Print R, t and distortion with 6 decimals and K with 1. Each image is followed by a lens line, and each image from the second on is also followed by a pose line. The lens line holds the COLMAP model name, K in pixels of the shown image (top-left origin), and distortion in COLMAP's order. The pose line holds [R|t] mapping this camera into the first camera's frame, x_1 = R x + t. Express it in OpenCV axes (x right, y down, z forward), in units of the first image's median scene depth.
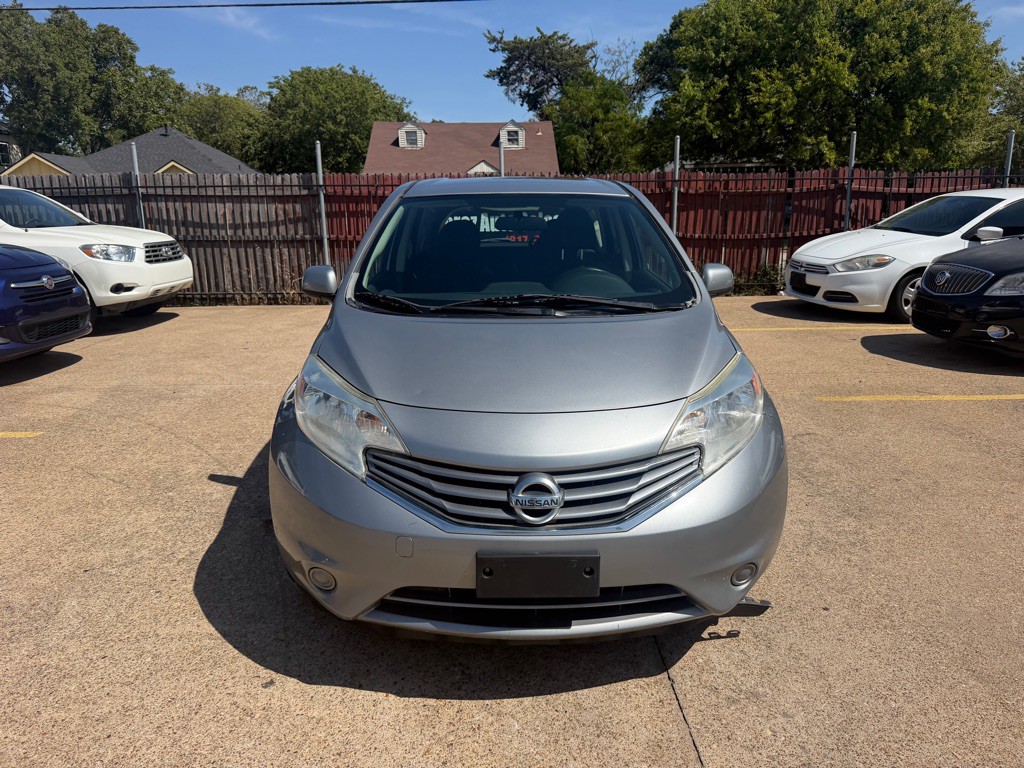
lens RADIAL K [[742.0, 0, 501.9], [0, 742.0, 379.3], [0, 0, 1]] dist [0.022019, -0.040816]
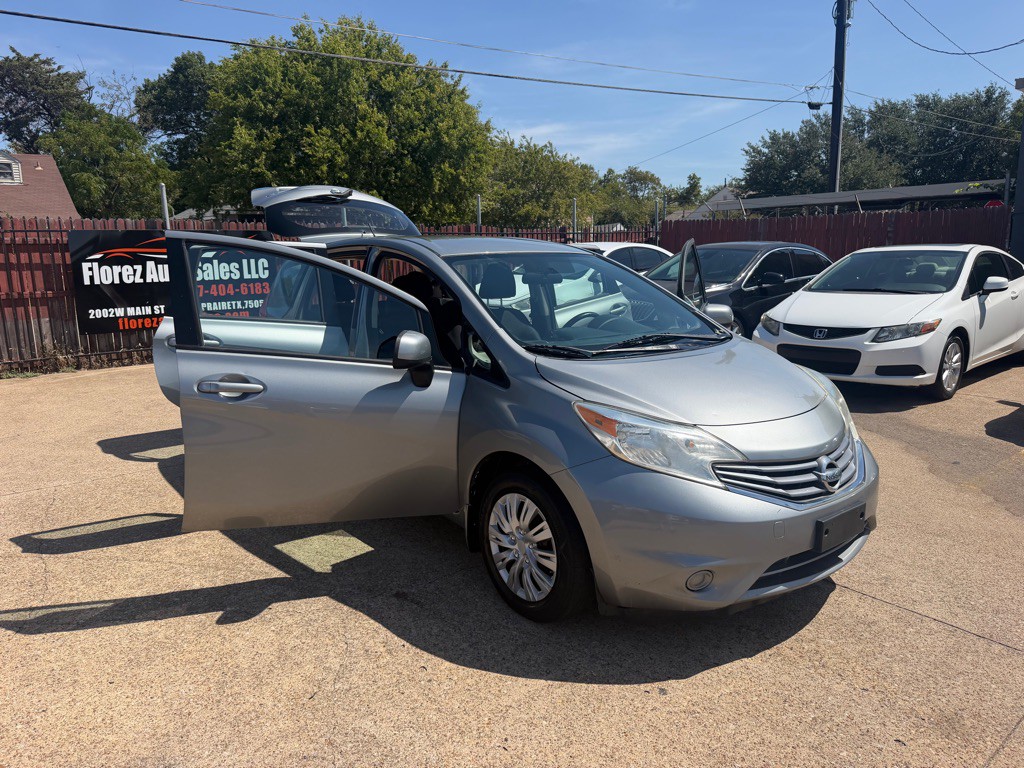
lens RADIAL K [[742.0, 0, 511.4], [0, 742.0, 380.3], [0, 0, 1]] dist [0.022019, -0.040816]
pose [[0.777834, -0.109005, 0.618945, -0.233329], [0.143191, 0.989679, -0.005653, -0.016971], [-0.611940, 0.093025, 0.785414, 0.043781]]
